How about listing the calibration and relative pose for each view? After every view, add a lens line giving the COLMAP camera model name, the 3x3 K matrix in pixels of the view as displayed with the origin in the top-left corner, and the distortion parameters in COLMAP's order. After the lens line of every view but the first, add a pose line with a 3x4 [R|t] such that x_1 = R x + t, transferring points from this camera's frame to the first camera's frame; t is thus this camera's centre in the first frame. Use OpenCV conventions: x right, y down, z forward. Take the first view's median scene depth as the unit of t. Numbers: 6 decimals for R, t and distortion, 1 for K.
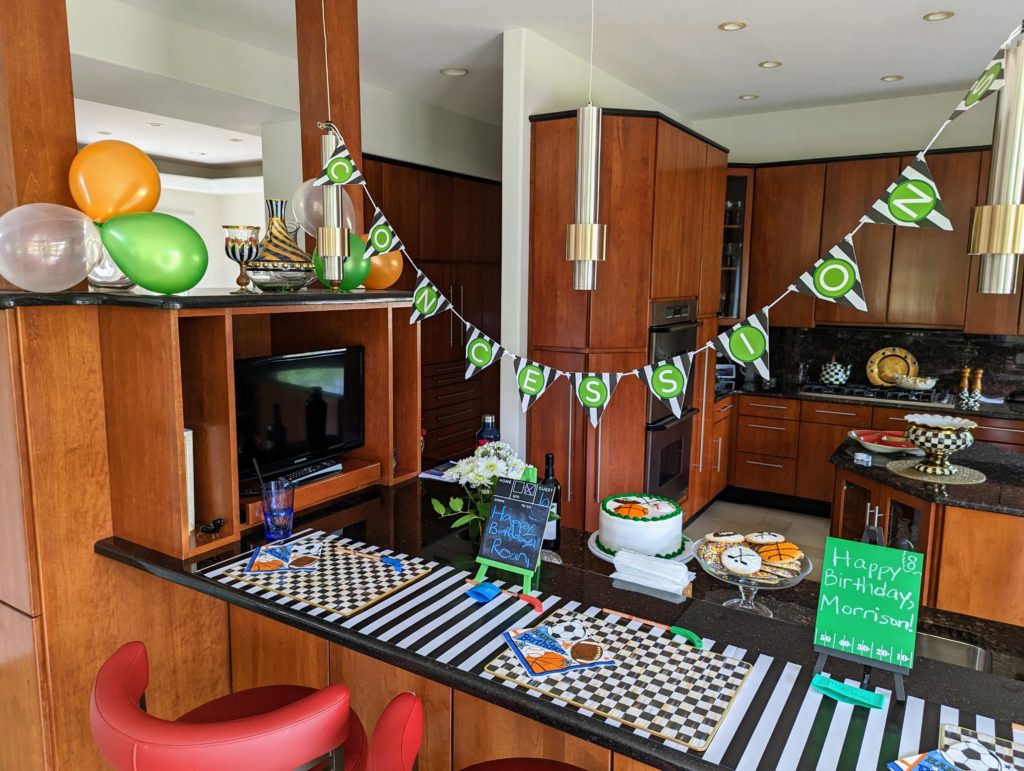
lens RADIAL K [[725.4, 0, 512.0], [0, 725.4, 385.5], [0, 0, 1]] dist [0.045708, -0.000820]
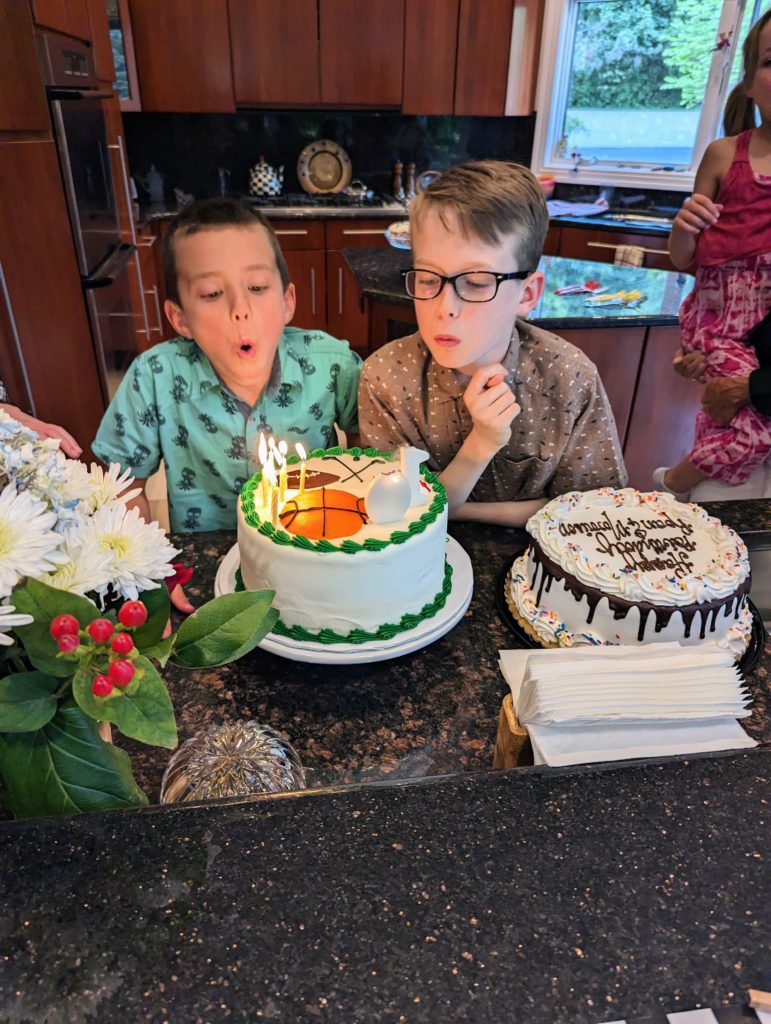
lens RADIAL K [[725.4, 0, 385.5], [0, 725.4, 512.0], [0, 0, 1]] dist [0.045708, -0.000820]
pose [[0.775544, -0.315375, 0.546873, -0.008233], [0.087168, 0.911473, 0.402019, 0.003035], [-0.625247, -0.264113, 0.734378, 0.241412]]
